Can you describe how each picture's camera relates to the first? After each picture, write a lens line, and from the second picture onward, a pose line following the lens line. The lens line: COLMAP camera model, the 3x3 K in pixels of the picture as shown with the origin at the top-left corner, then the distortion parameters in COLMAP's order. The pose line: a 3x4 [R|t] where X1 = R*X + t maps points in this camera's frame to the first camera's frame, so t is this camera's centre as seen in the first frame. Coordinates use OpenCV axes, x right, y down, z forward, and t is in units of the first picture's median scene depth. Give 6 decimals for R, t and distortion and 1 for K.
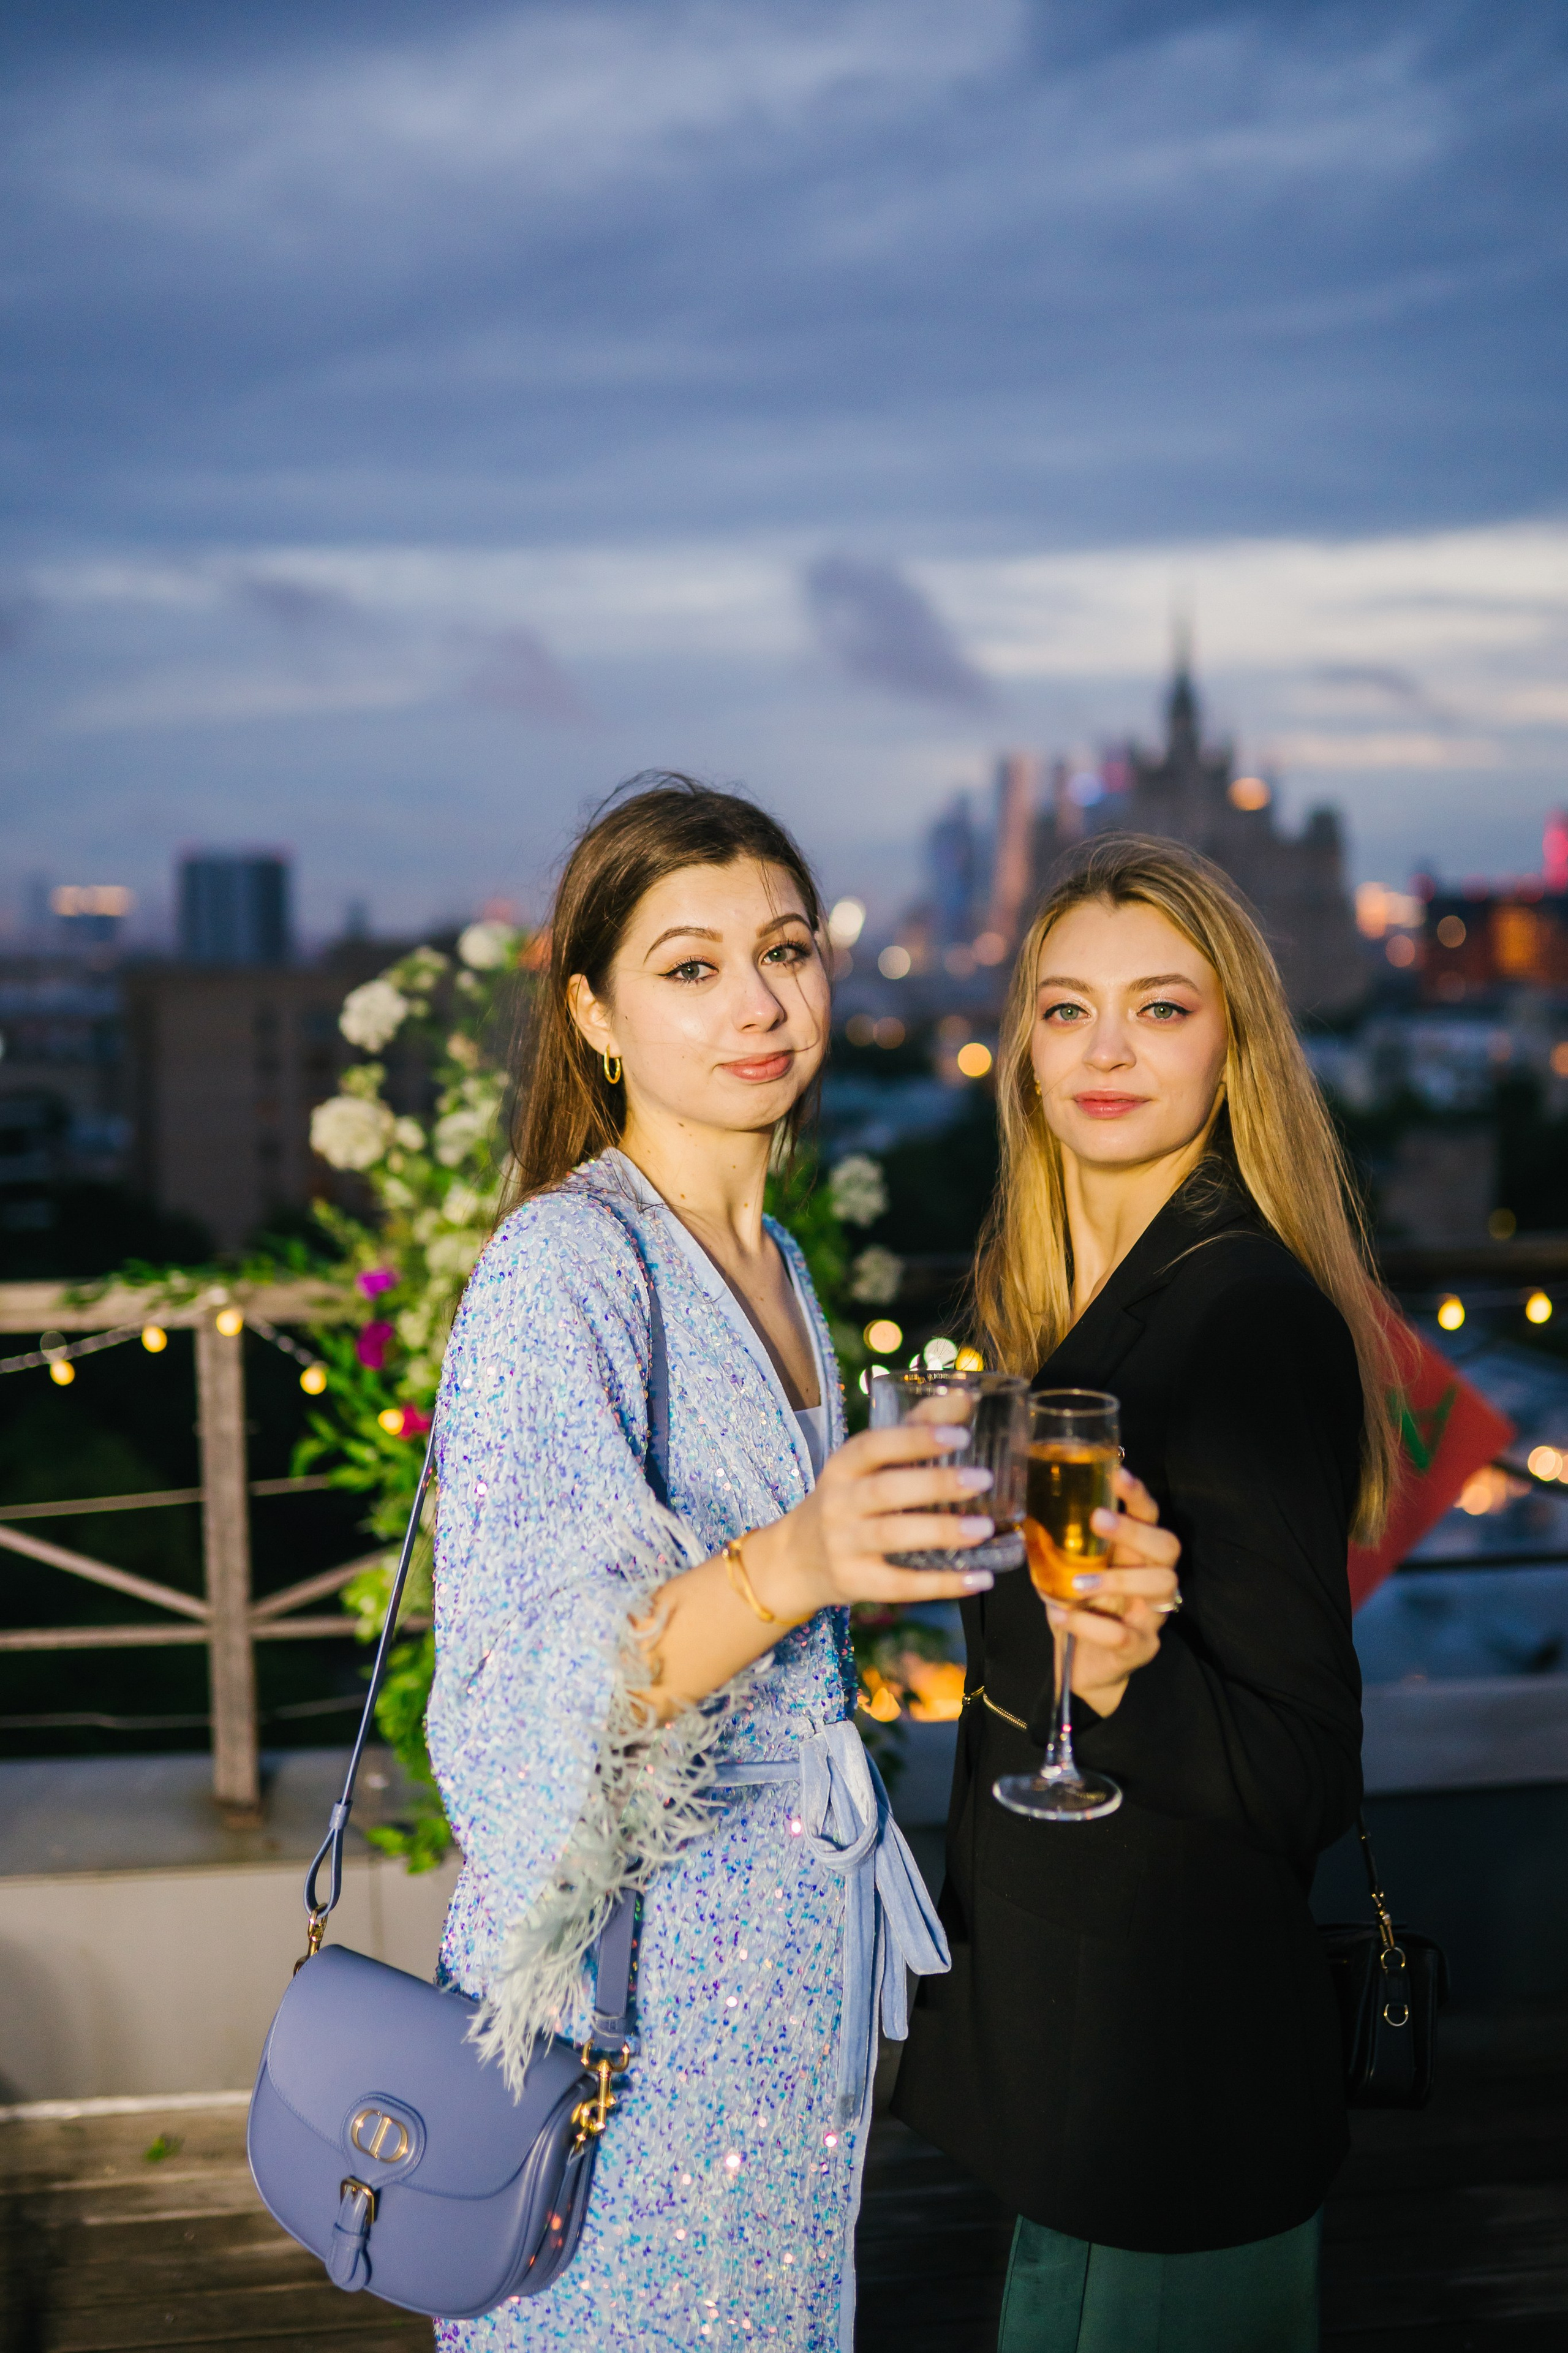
lens RADIAL K [[2401.1, 0, 784.0], [0, 2401.1, 1176.5], [0, 0, 1]] dist [-0.021567, -0.018152]
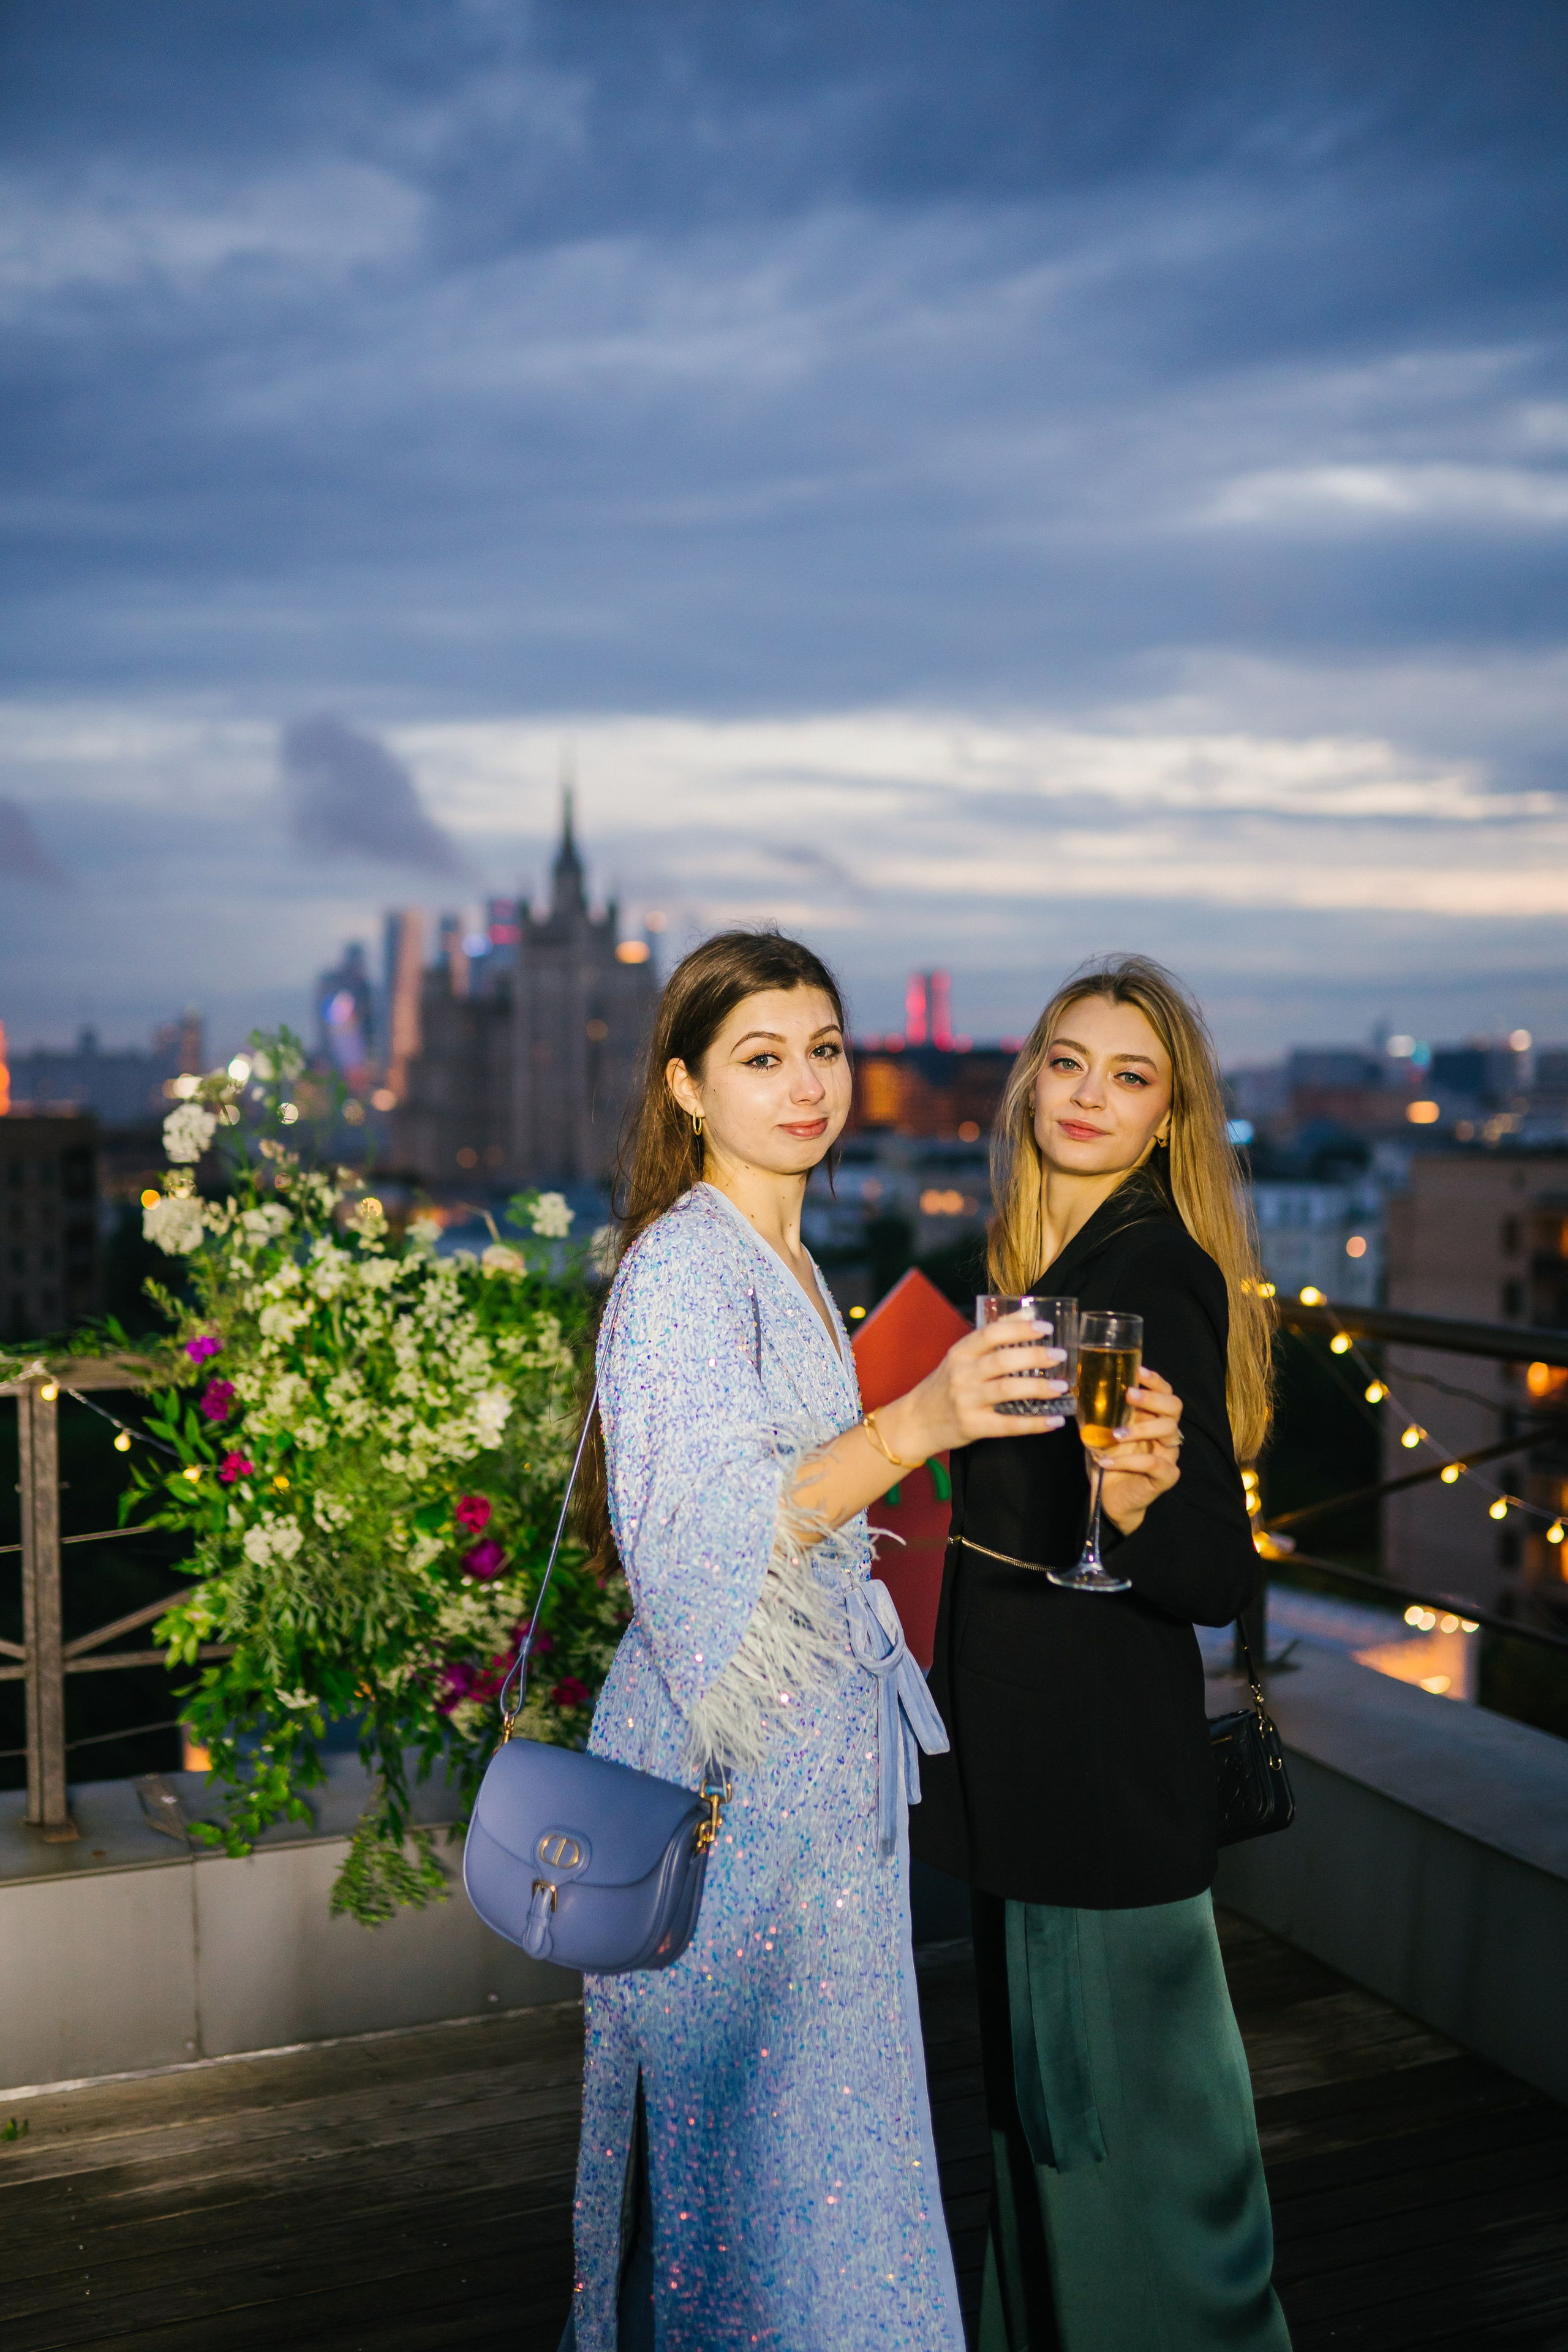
lens RADIAL K [[2400.3, 0, 784.0], [0, 2400.3, 1176.0], [0, 0, 1]] dist [-0.021567, -0.018152]
pose [[0.962997, -0.000796, 0.269511, -0.202389], [0.018012, 0.997950, -0.061412, 0.034967], [-0.268909, 0.063994, 0.961037, -0.188119]]
